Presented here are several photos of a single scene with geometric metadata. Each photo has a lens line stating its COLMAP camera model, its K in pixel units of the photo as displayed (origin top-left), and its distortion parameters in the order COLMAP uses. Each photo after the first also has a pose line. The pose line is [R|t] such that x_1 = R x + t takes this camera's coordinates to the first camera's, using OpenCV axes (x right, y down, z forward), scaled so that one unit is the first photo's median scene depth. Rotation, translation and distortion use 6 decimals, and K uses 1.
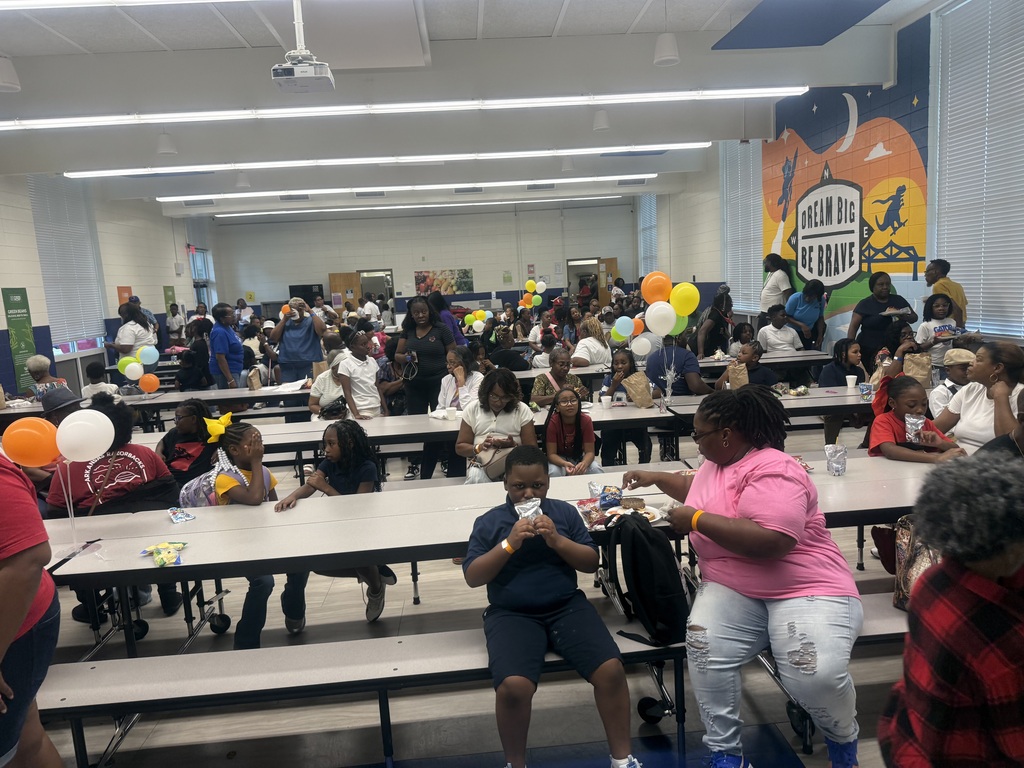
lens RADIAL K [[710.1, 0, 516.9], [0, 710.1, 387.6], [0, 0, 1]] dist [-0.021102, -0.008867]
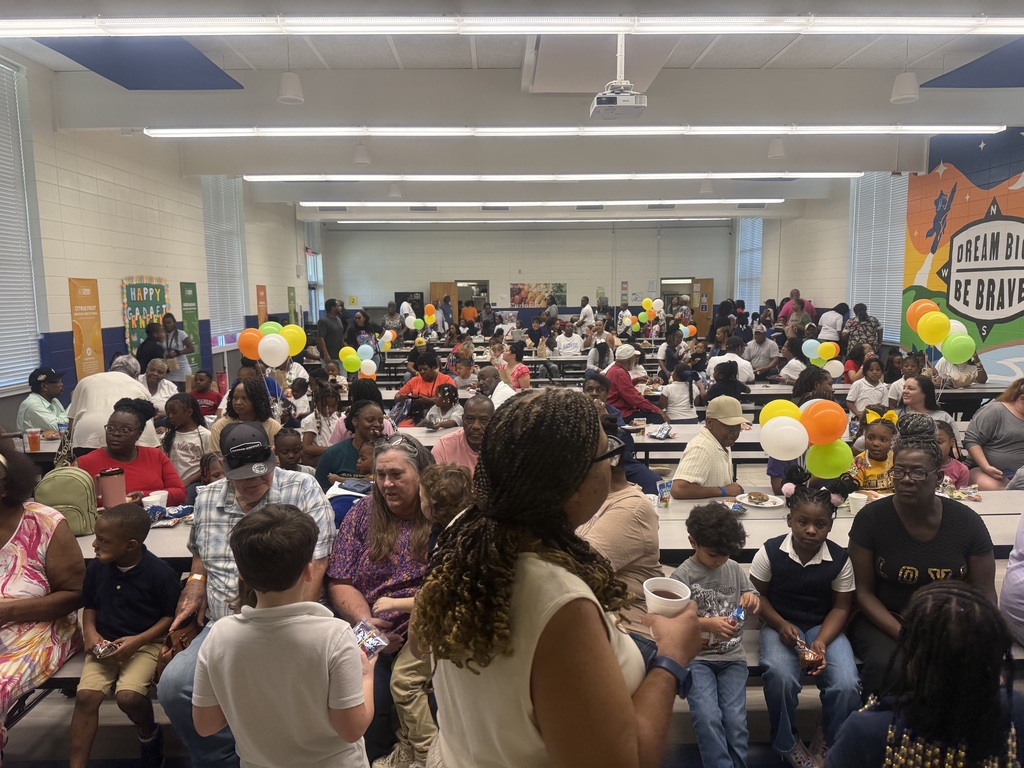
lens RADIAL K [[710.1, 0, 508.6], [0, 710.1, 383.8], [0, 0, 1]] dist [-0.021102, -0.008867]
pose [[0.997389, 0.052665, -0.049407, -0.167199], [-0.053783, 0.998319, -0.021591, 0.005198], [0.048187, 0.024192, 0.998545, -0.027987]]
